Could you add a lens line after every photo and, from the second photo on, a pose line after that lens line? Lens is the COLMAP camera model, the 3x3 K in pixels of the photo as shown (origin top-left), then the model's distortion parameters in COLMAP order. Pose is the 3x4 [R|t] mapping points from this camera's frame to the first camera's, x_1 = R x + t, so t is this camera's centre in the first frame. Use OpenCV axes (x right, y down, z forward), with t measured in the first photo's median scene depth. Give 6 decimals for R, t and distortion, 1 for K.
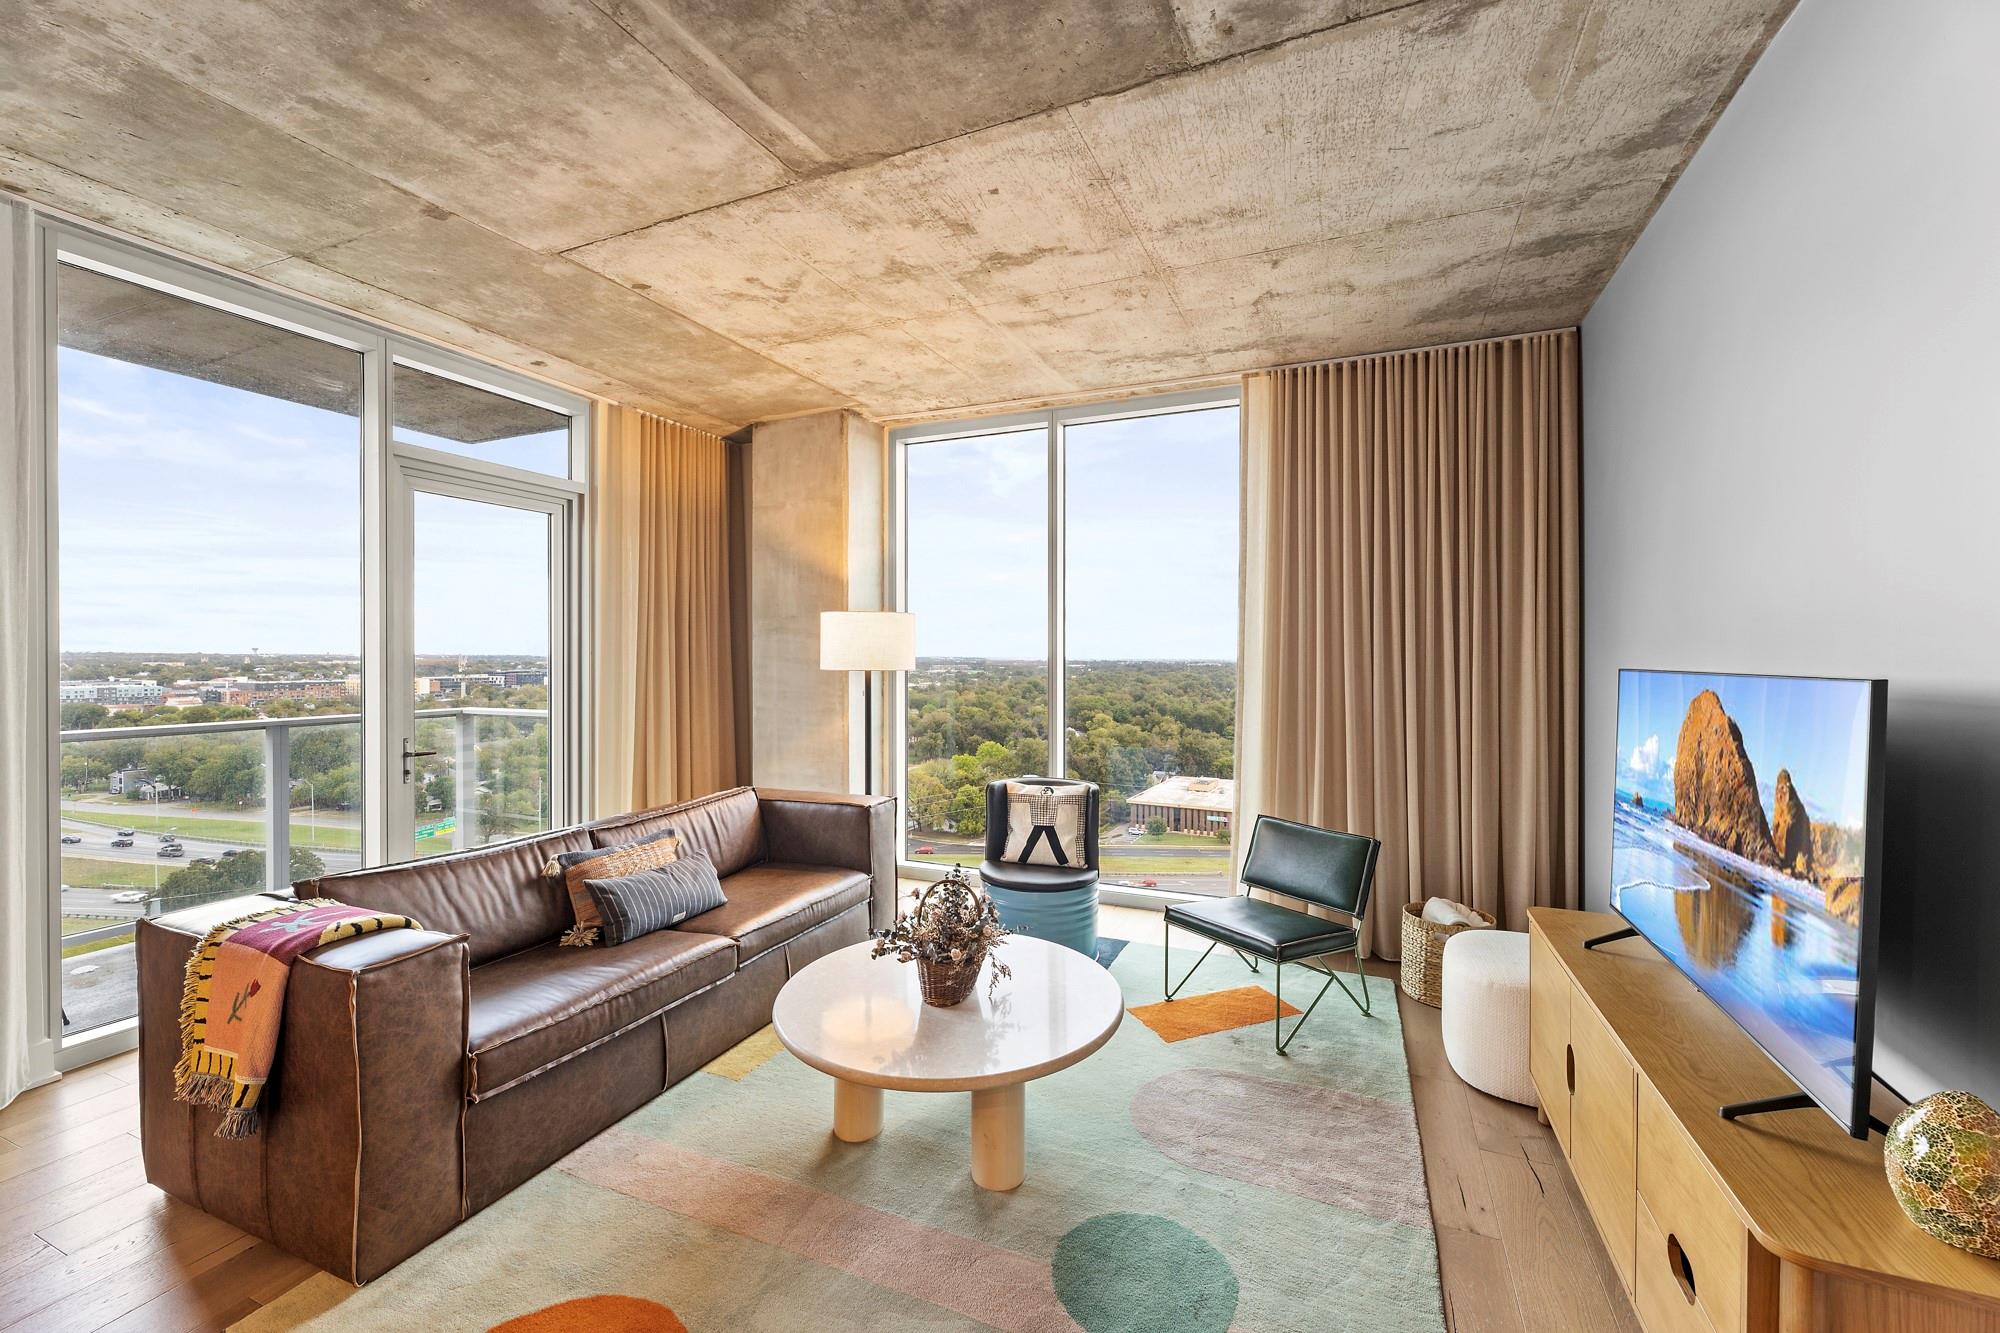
lens RADIAL K [[810.2, 0, 1003.6], [0, 810.2, 662.8], [0, 0, 1]] dist [0.000391, 0.000544]
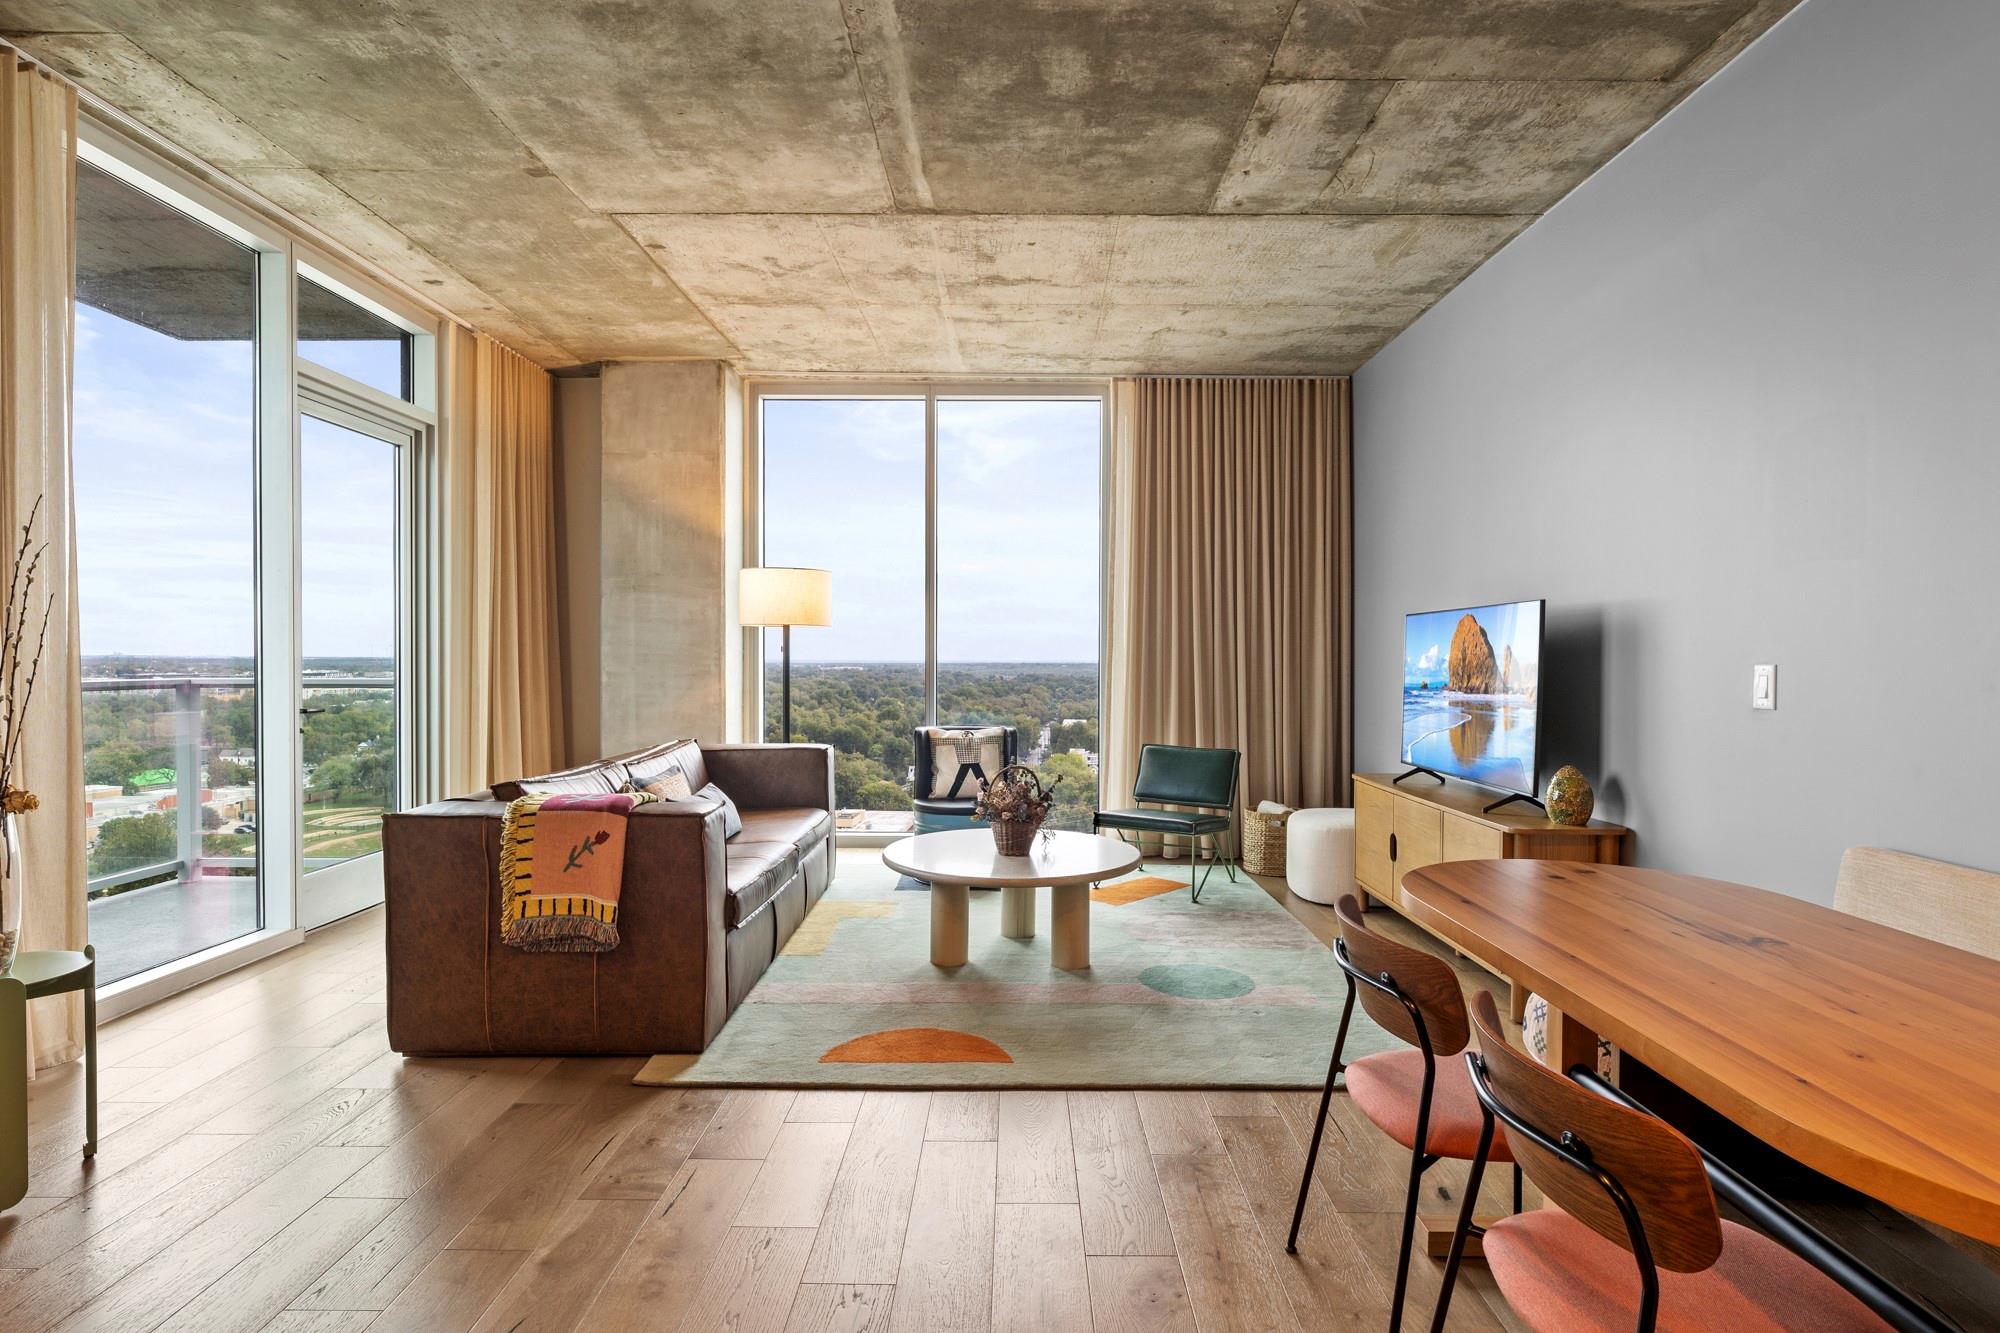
lens RADIAL K [[1038.9, 0, 1014.3], [0, 1038.9, 671.3], [0, 0, 1]] dist [0.001972, -0.000344]
pose [[0.917215, -0.004675, 0.398365, -0.580840], [0.002960, 0.999984, 0.004921, 0.082874], [-0.398382, -0.003335, 0.917214, -0.435643]]
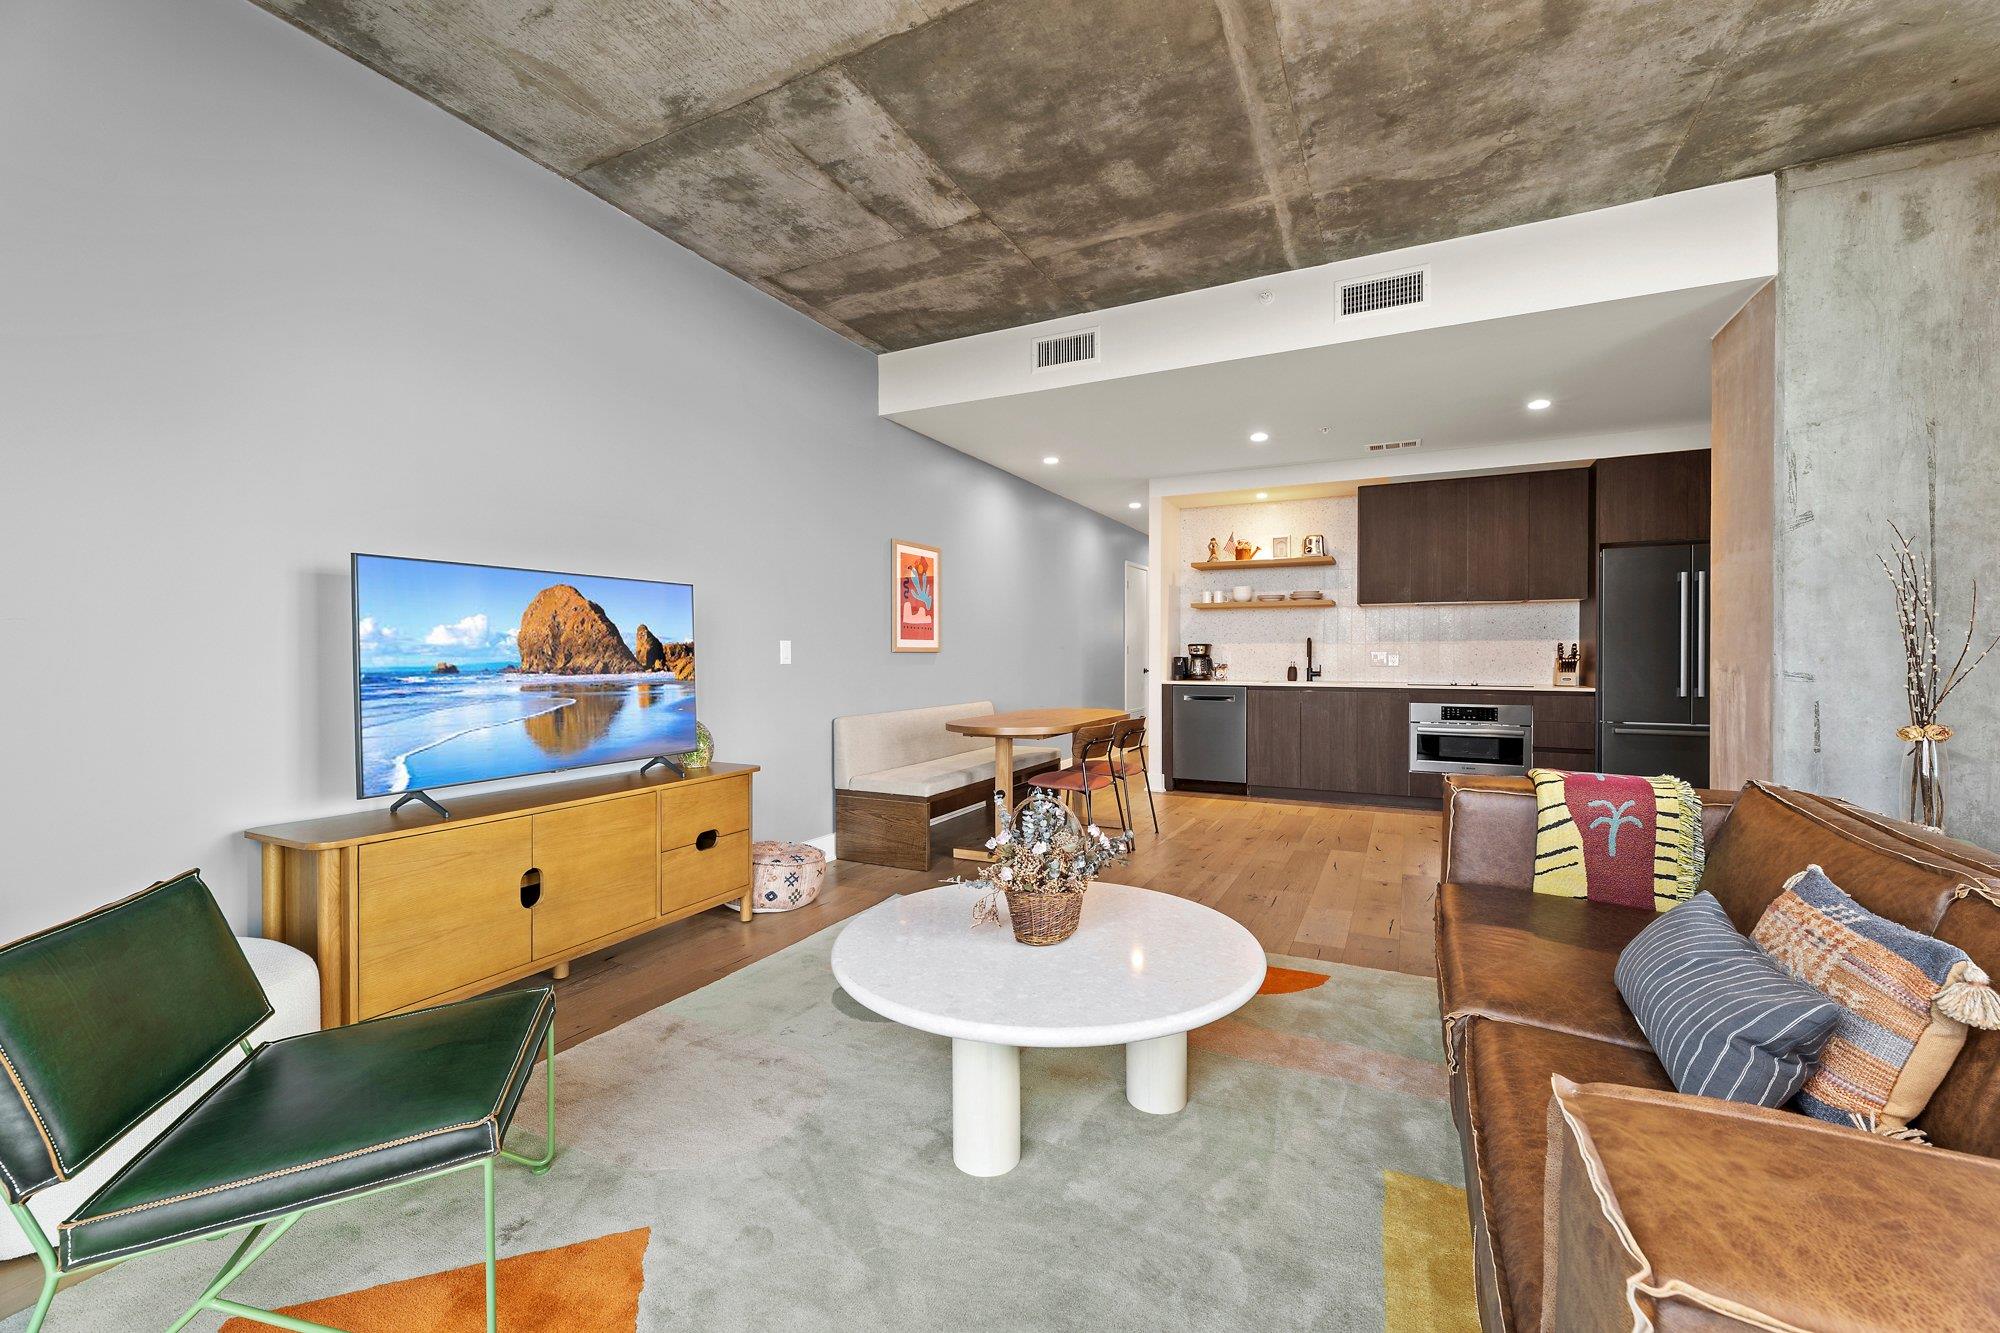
lens RADIAL K [[810.2, 0, 1009.1], [0, 810.2, 663.6], [0, 0, 1]] dist [0.000391, 0.000544]
pose [[-0.998894, -0.002939, 0.046918, -0.053369], [-0.001755, 0.999679, 0.025256, 0.084743], [-0.046977, 0.025146, -0.998579, 1.427541]]
